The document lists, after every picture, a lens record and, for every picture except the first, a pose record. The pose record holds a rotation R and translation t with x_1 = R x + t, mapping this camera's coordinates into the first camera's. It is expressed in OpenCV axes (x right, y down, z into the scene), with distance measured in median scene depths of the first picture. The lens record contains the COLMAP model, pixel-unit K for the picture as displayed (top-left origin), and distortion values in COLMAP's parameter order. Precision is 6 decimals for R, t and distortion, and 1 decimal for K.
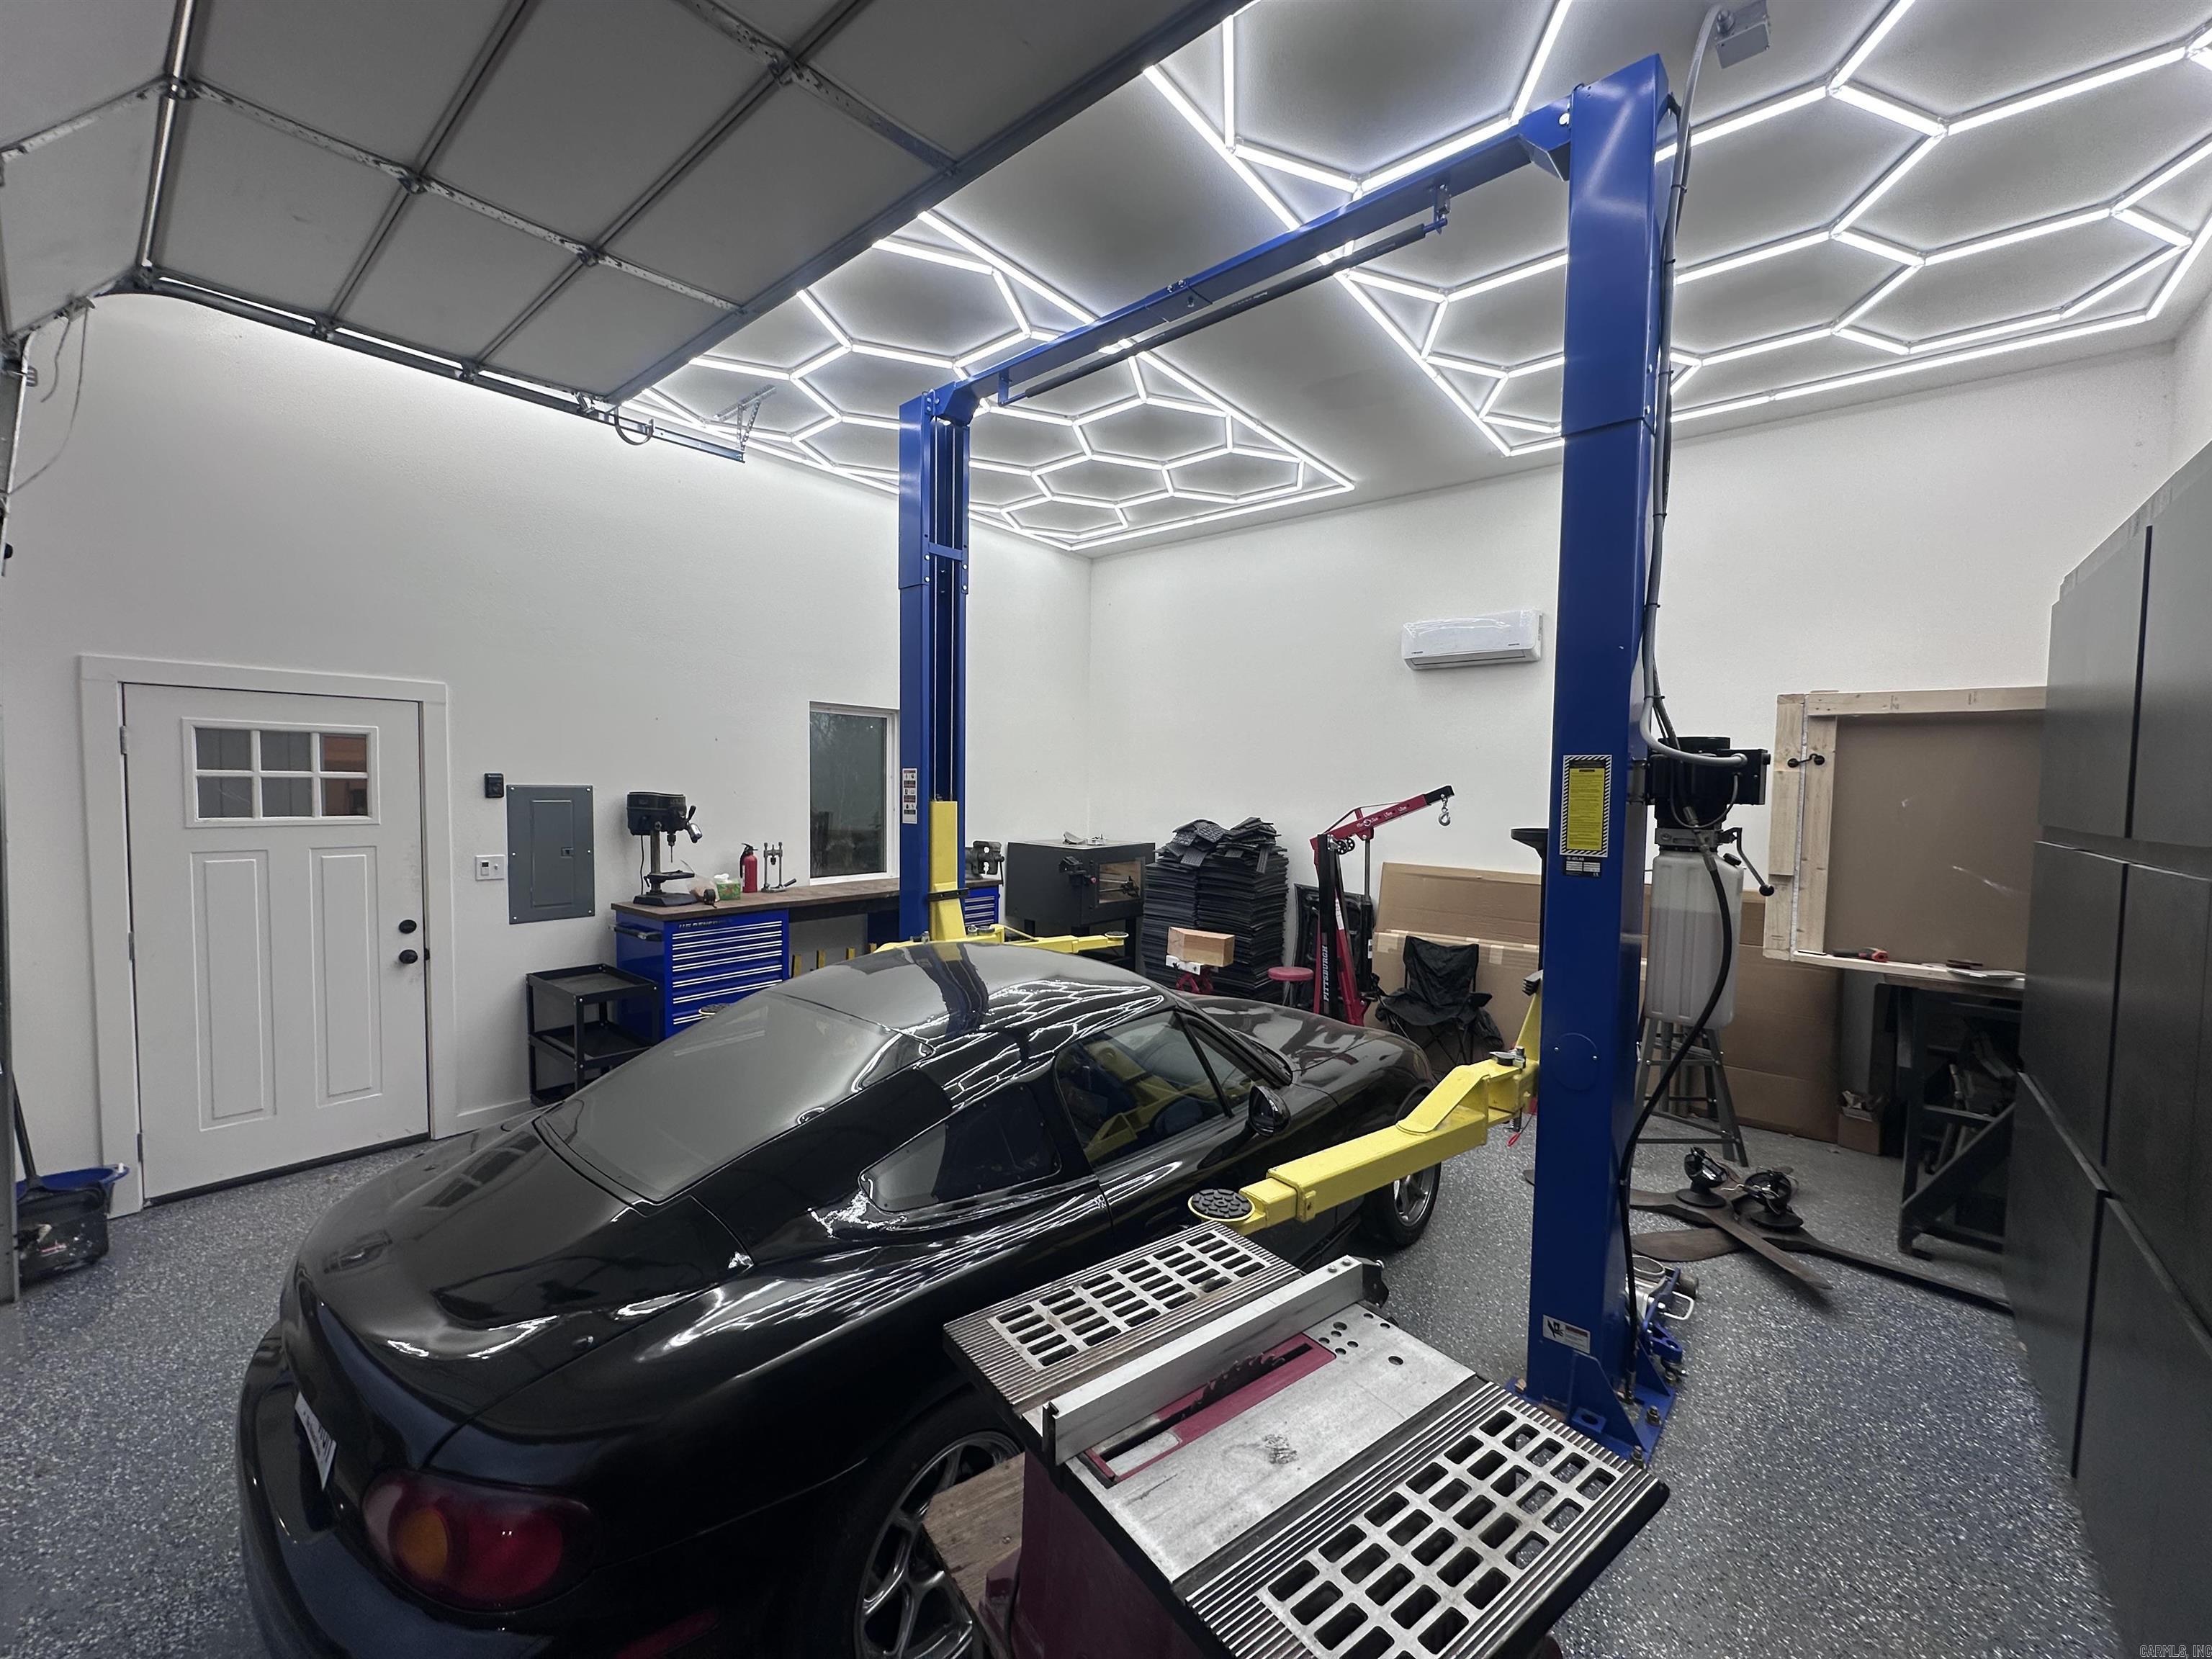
lens RADIAL K [[884.7, 0, 1107.1], [0, 884.7, 829.2], [0, 0, 1]] dist [-0.011659, 0.000056]
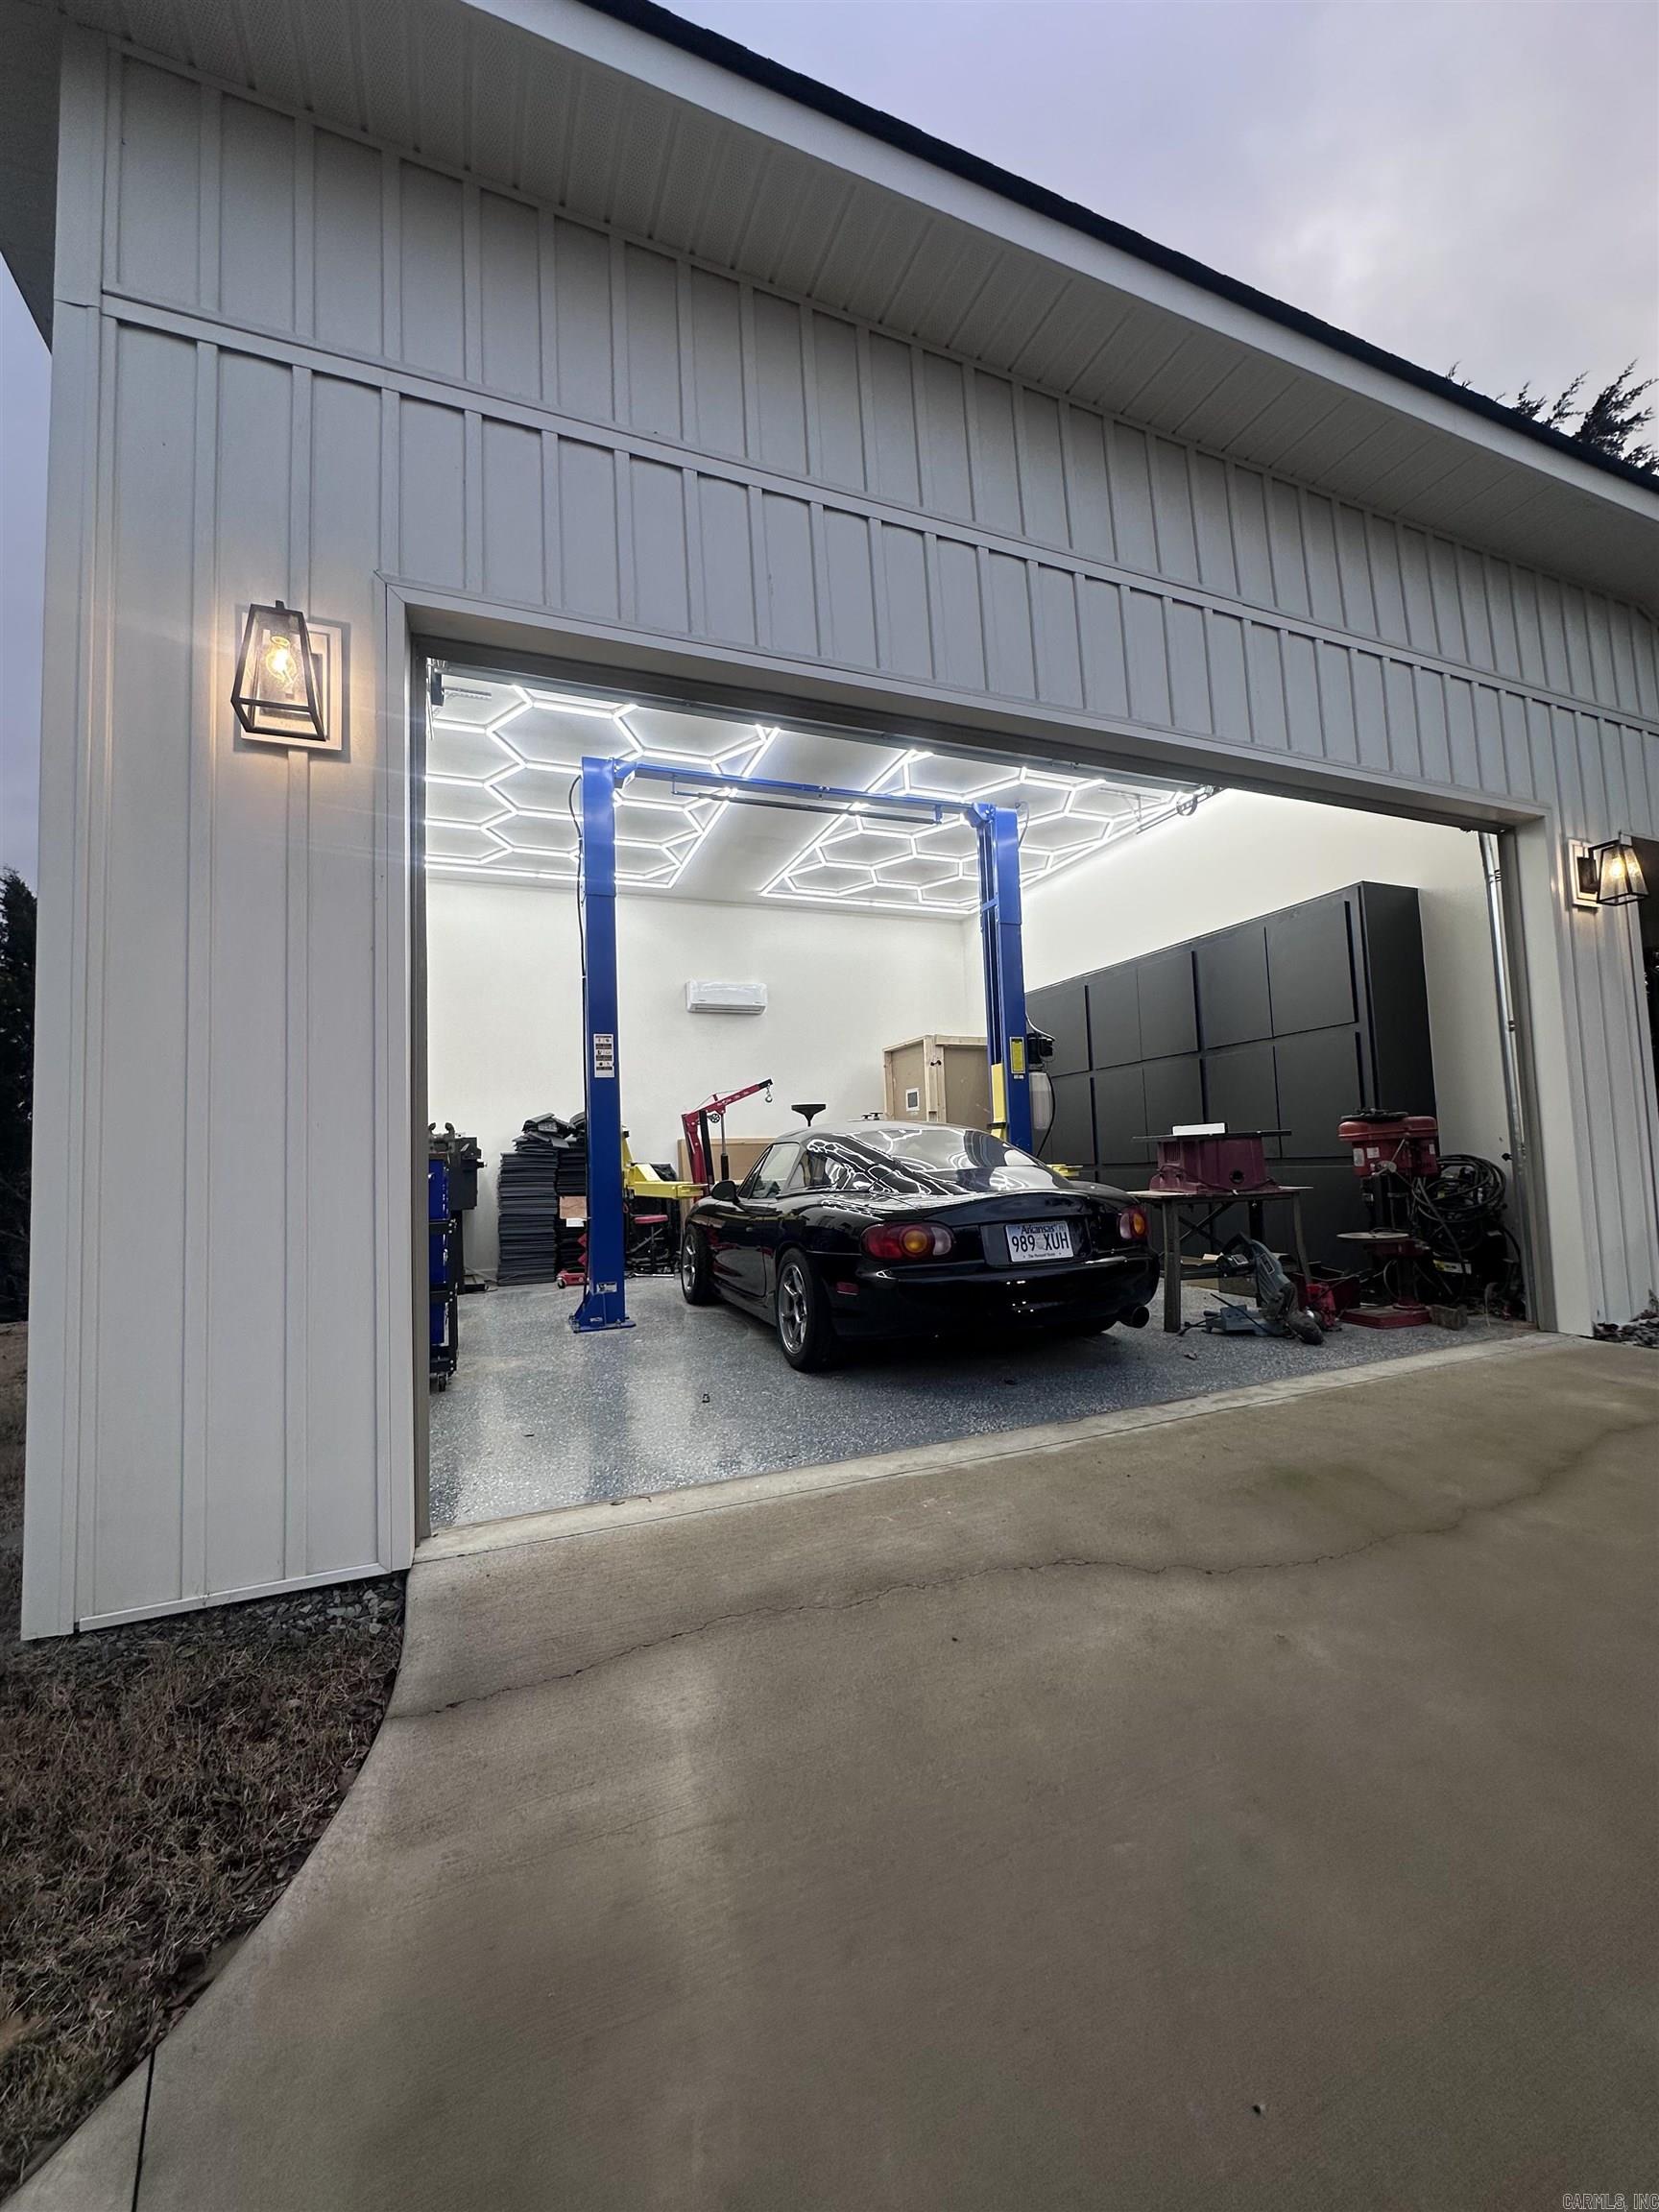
lens RADIAL K [[884.7, 0, 820.0], [0, 884.7, 1099.3], [0, 0, 1]] dist [-0.011659, 0.000056]
pose [[0.469647, 0.032916, 0.882241, -1.058123], [0.089605, 0.992367, -0.084725, 0.141327], [-0.878295, 0.118844, 0.463113, 0.132020]]
